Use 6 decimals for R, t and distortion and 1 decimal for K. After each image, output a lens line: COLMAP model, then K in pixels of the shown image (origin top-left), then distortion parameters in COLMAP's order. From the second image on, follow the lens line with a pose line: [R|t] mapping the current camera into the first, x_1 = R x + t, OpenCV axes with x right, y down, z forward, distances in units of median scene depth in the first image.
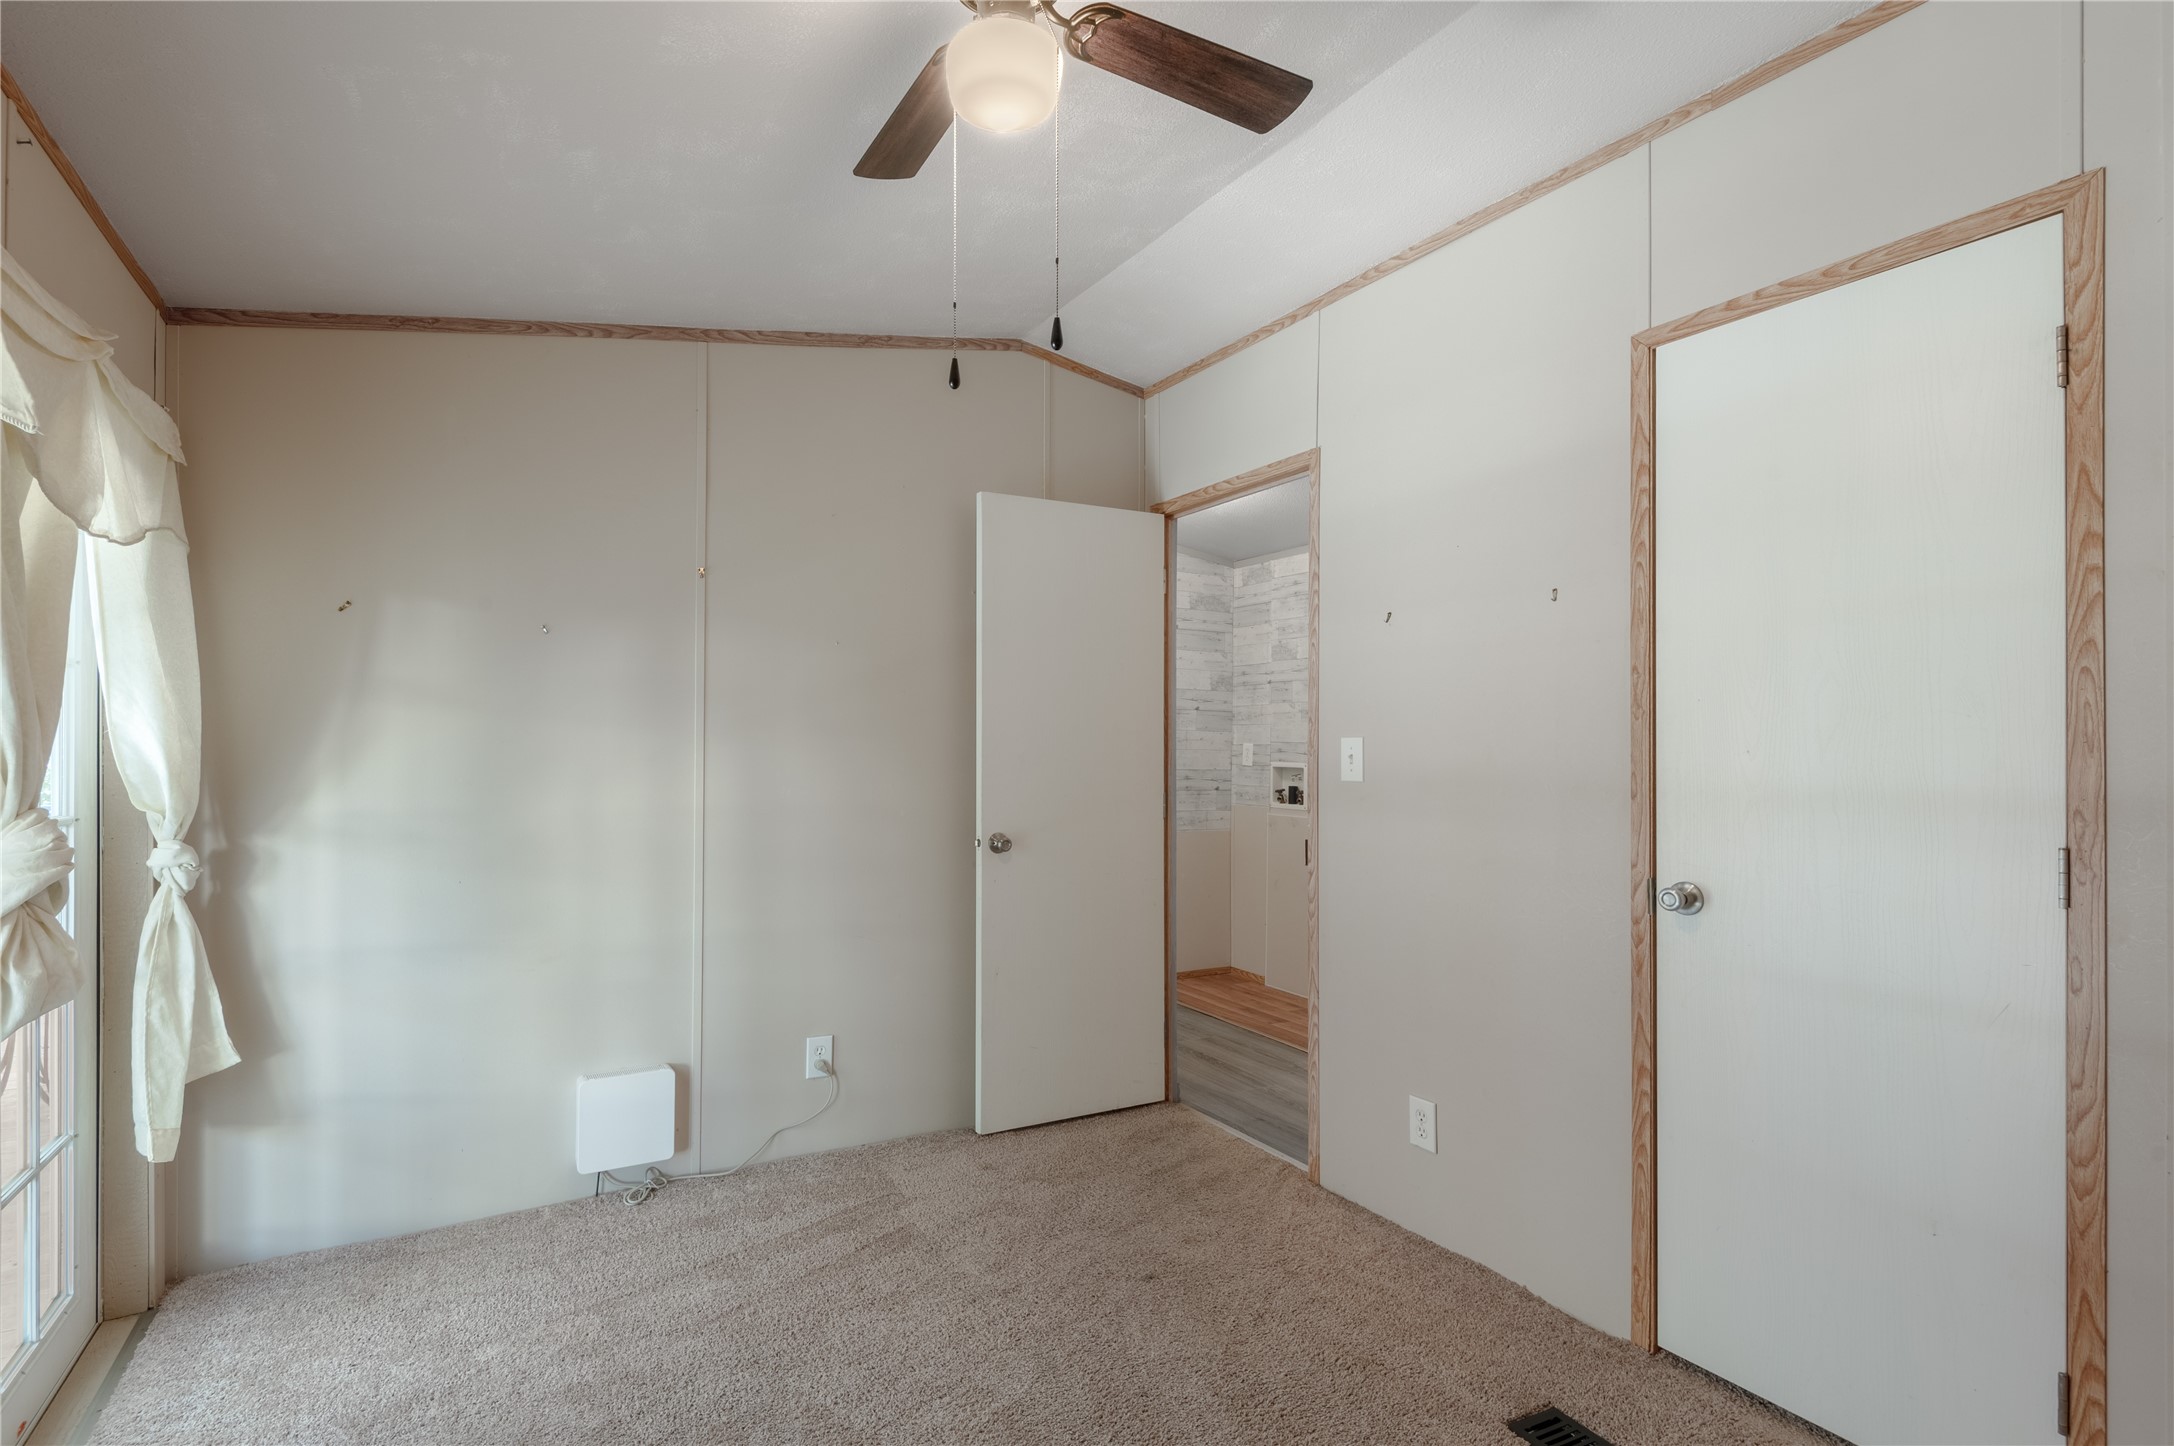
lens RADIAL K [[988.4, 0, 1083.3], [0, 988.4, 732.4], [0, 0, 1]] dist [-0.004534, -0.002968]
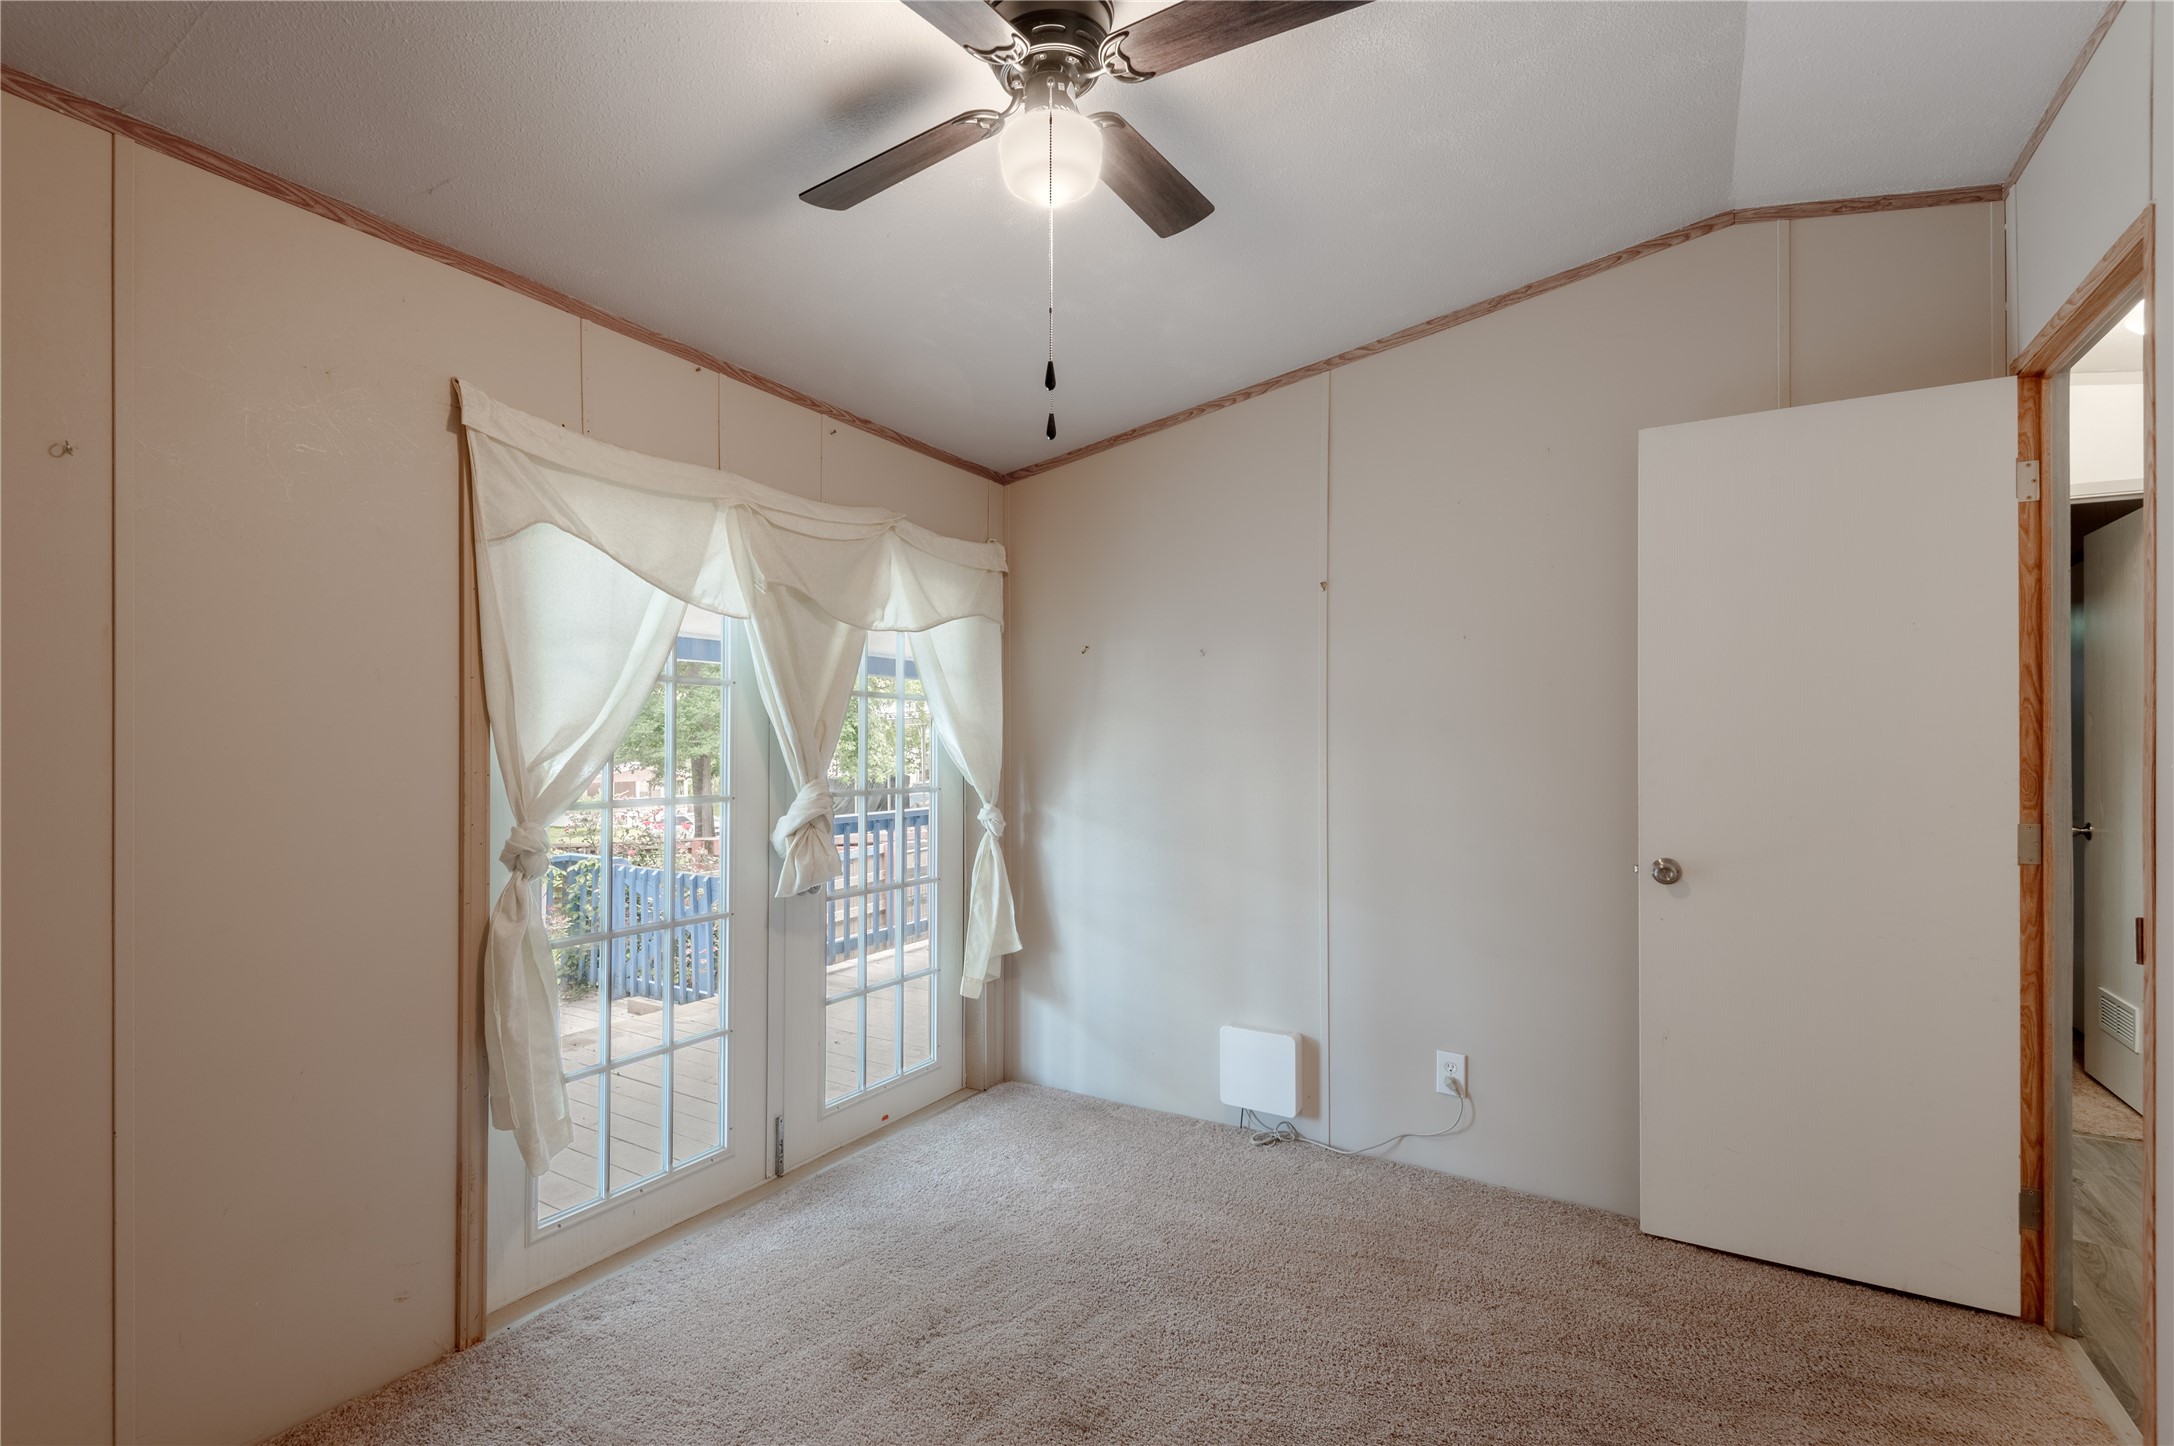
lens RADIAL K [[1048.3, 0, 1082.7], [0, 1048.3, 731.1], [0, 0, 1]] dist [-0.003681, -0.003367]
pose [[0.477580, -0.012992, -0.878492, 0.523581], [0.010119, 0.999906, -0.009287, 0.004286], [0.878530, -0.004454, 0.477666, 0.236832]]
